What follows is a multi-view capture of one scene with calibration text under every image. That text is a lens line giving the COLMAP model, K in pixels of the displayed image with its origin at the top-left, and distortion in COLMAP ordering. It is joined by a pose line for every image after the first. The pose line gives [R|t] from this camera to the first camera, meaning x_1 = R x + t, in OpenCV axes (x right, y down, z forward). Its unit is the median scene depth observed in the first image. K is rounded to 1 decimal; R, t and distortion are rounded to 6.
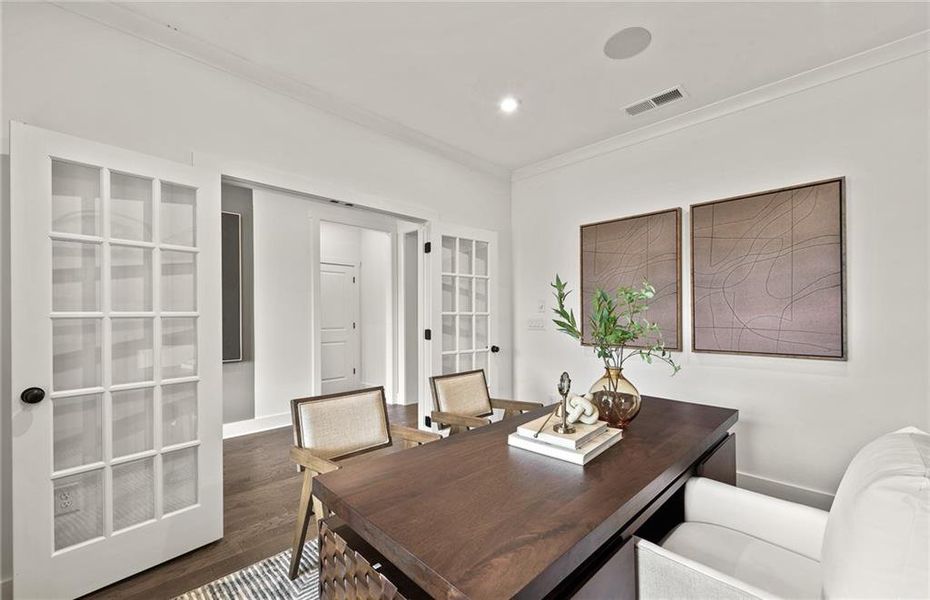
lens RADIAL K [[403.3, 0, 464.2], [0, 403.3, 309.5], [0, 0, 1]] dist [0.001640, 0.000052]
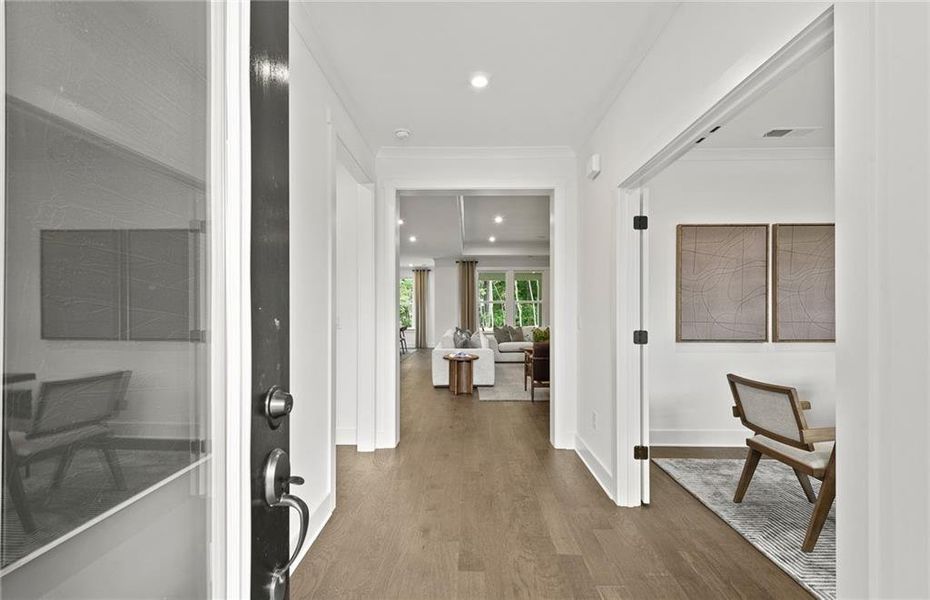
lens RADIAL K [[403.3, 0, 464.2], [0, 403.3, 309.5], [0, 0, 1]] dist [0.001640, 0.000052]
pose [[0.699913, 0.011107, 0.714142, -0.982624], [-0.008154, 0.999938, -0.007560, 0.021466], [-0.714182, -0.000531, 0.699960, 0.808071]]
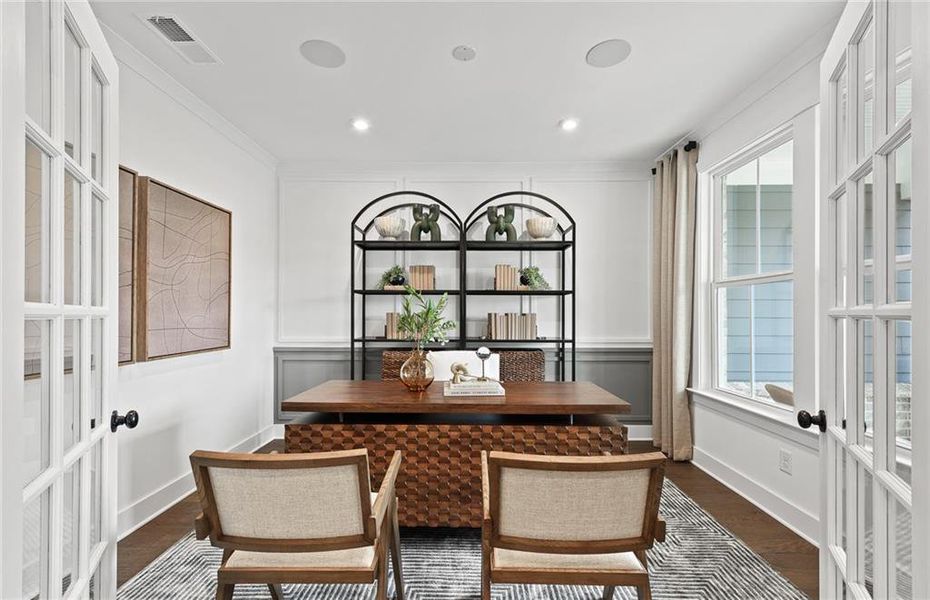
lens RADIAL K [[376.2, 0, 469.5], [0, 376.2, 310.1], [0, 0, 1]] dist [0.000510, 0.000059]
pose [[-0.733295, 0.013712, 0.679772, -0.400969], [0.007490, 0.999899, -0.012089, 0.017351], [-0.679869, -0.003774, -0.733324, 1.097714]]
